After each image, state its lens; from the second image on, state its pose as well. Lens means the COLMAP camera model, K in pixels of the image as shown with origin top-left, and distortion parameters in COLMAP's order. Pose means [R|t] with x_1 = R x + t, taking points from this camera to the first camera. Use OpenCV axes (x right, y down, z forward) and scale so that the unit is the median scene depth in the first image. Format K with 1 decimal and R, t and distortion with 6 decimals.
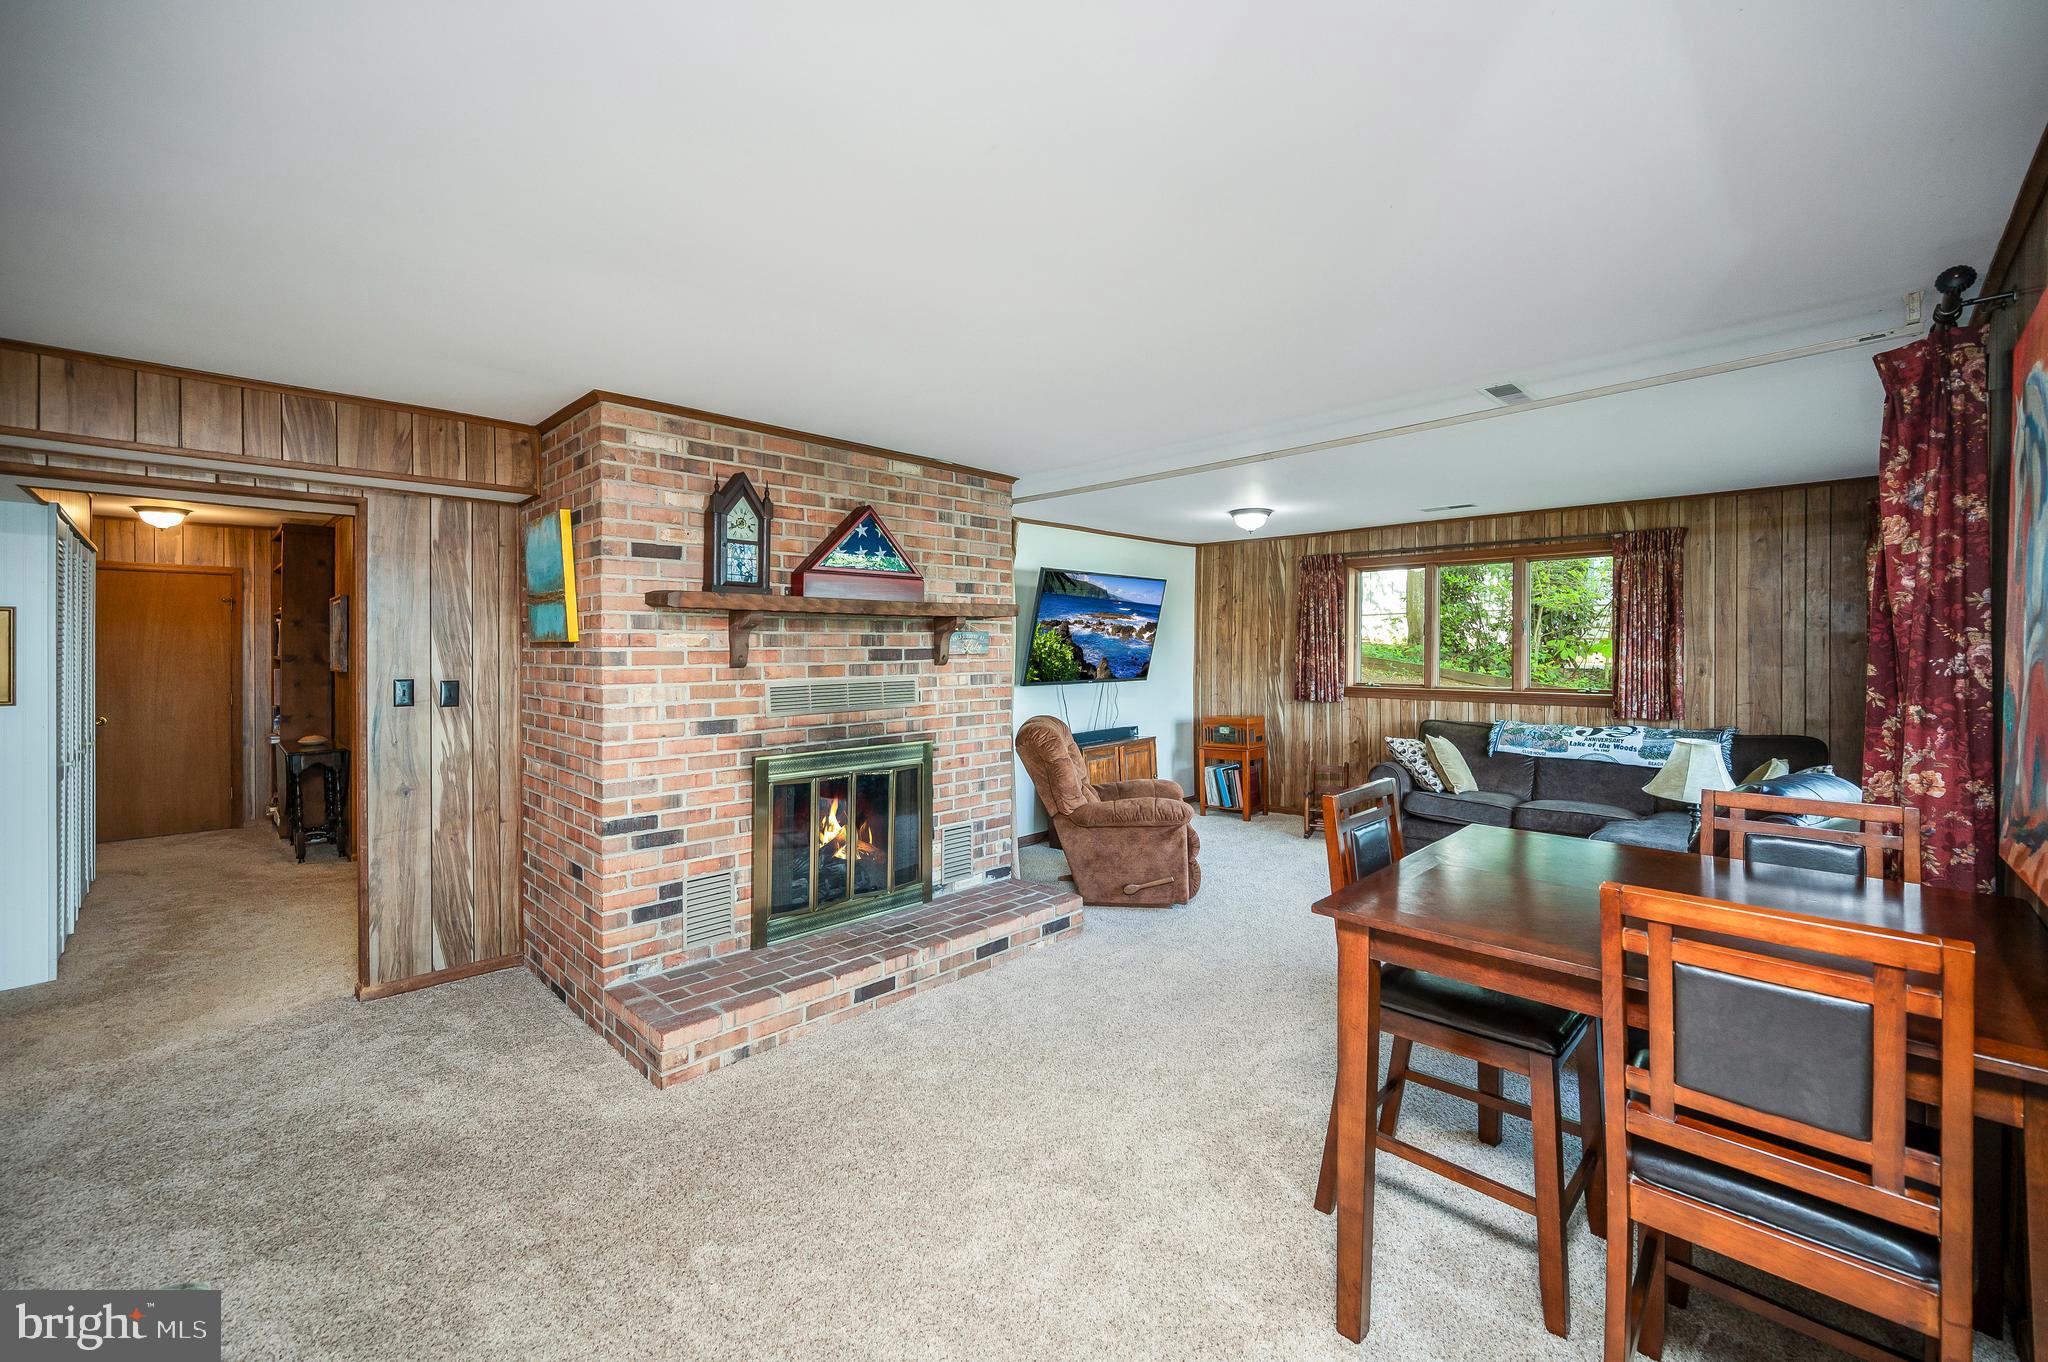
lens RADIAL K [[832.4, 0, 1013.1], [0, 832.4, 653.8], [0, 0, 1]] dist [0.000775, -0.000443]
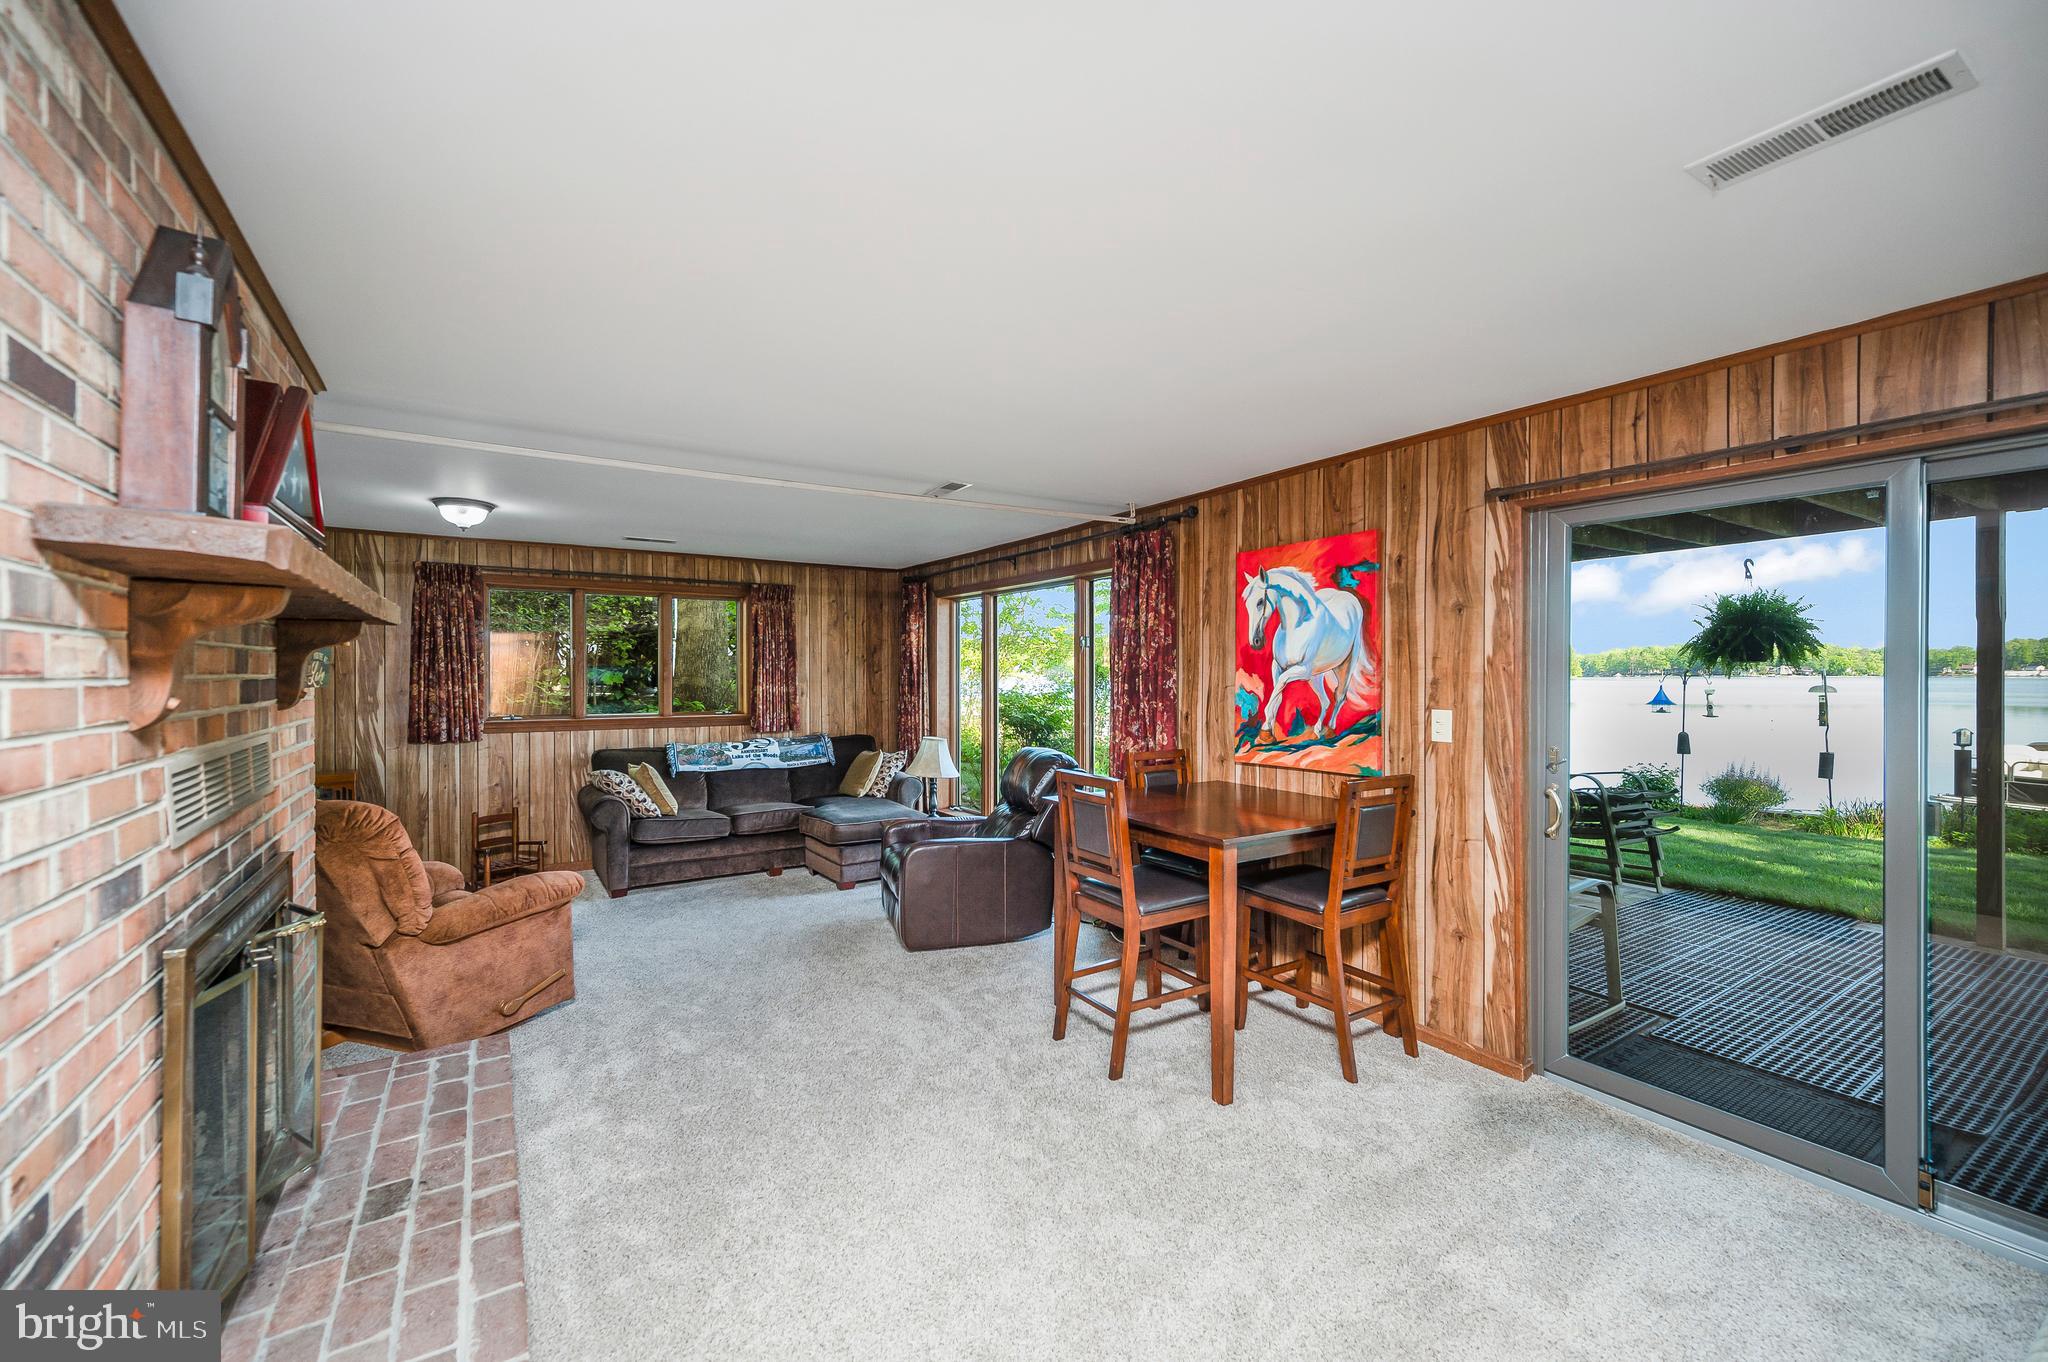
lens RADIAL K [[832.4, 0, 1033.2], [0, 832.4, 690.2], [0, 0, 1]] dist [0.000775, -0.000443]
pose [[0.209652, -0.016523, 0.977636, -0.384565], [0.007745, 0.999854, 0.015238, -0.002003], [-0.977745, 0.004377, 0.209750, 0.322864]]
